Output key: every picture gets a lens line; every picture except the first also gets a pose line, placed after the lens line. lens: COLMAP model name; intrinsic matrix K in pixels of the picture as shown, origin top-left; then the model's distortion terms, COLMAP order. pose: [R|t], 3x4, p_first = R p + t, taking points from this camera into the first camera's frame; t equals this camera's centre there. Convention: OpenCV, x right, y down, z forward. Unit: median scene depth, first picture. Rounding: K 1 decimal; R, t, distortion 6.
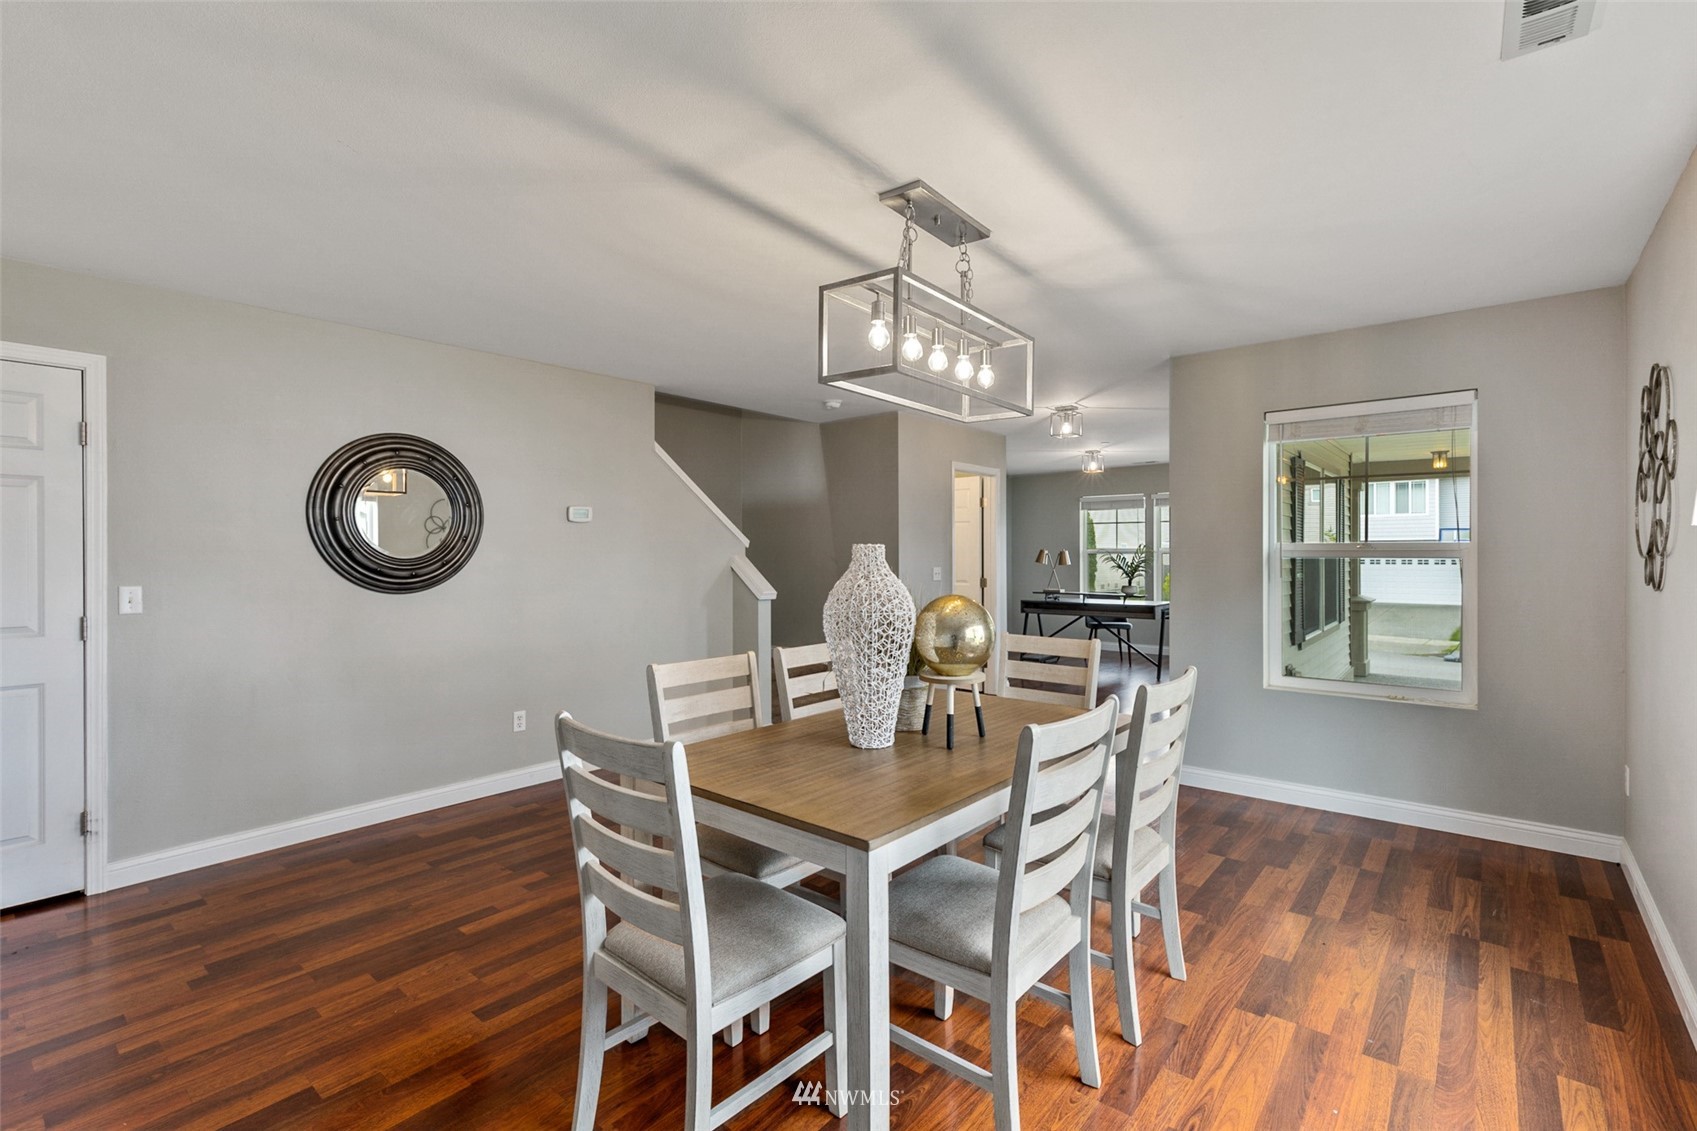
lens RADIAL K [[769.9, 0, 855.9], [0, 769.9, 559.7], [0, 0, 1]] dist [0.002413, 0.001179]
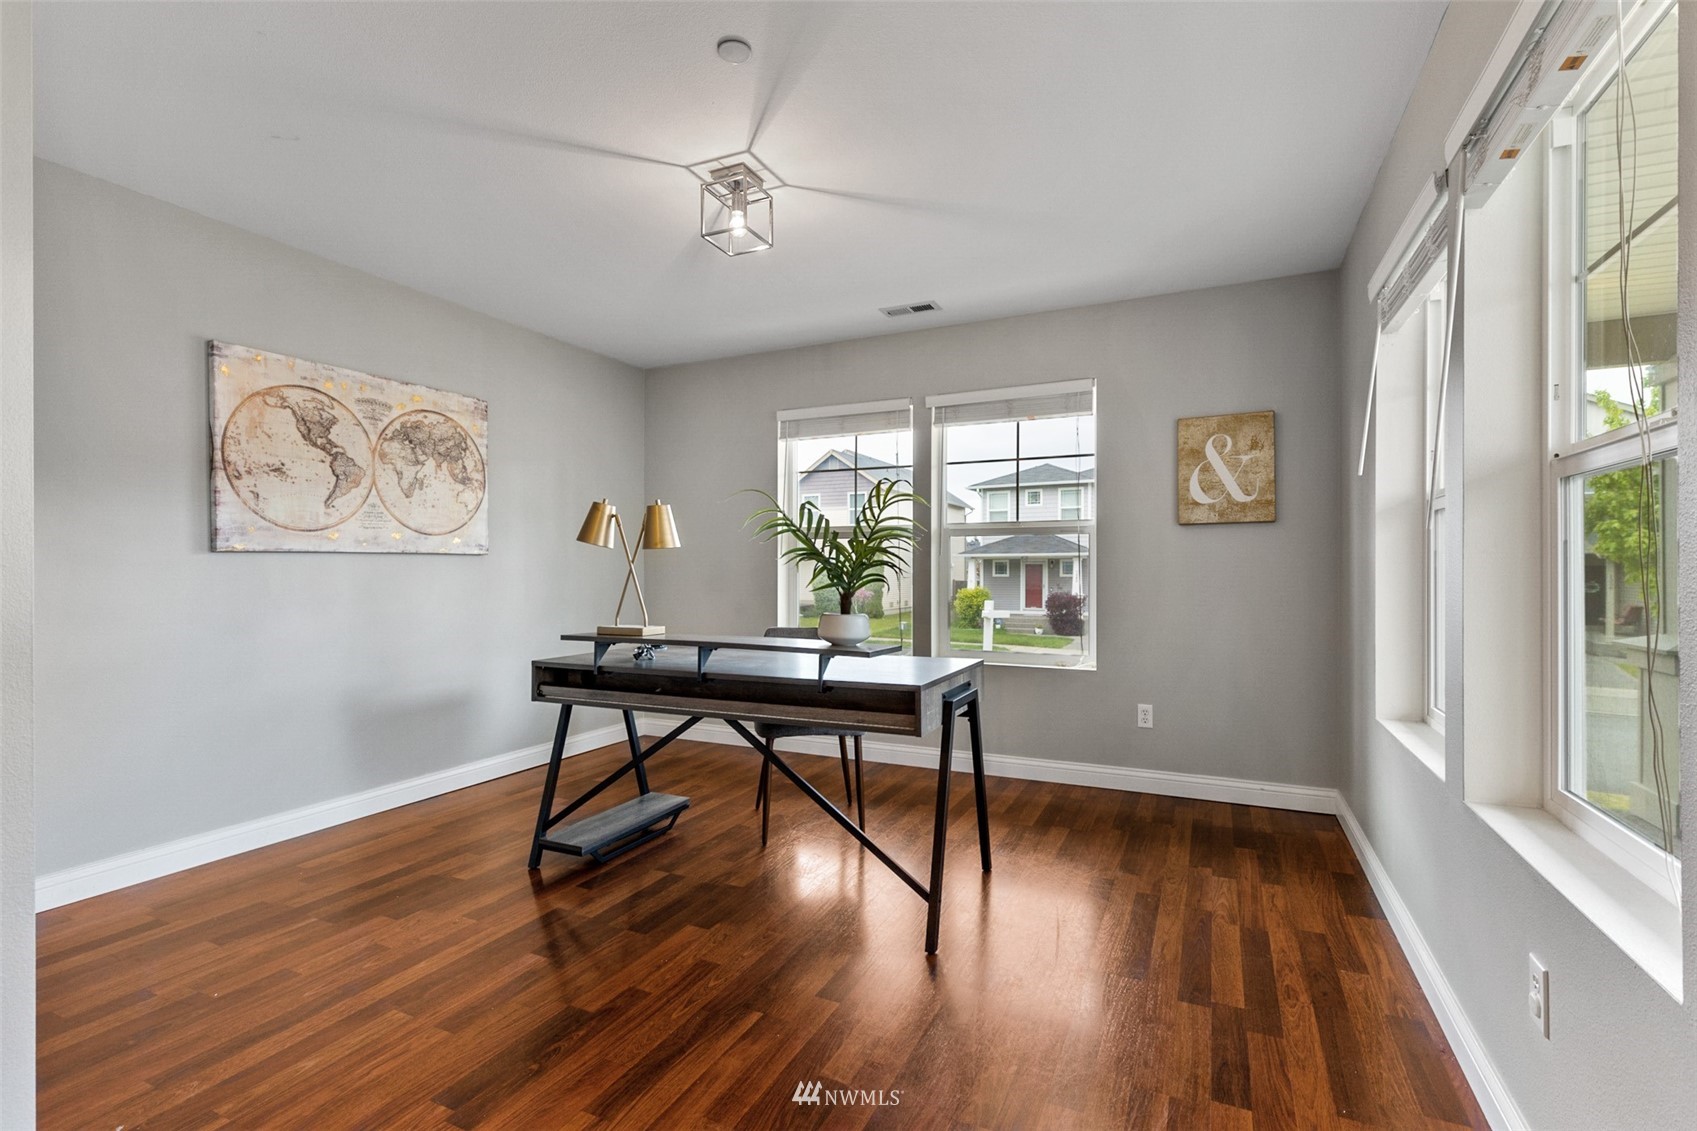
lens RADIAL K [[769.9, 0, 847.1], [0, 769.9, 572.6], [0, 0, 1]] dist [0.002413, 0.001179]
pose [[0.970937, 0.000889, 0.239333, 0.269597], [-0.001687, 0.999994, 0.003129, 0.015559], [-0.239328, -0.003442, 0.970933, 0.669876]]
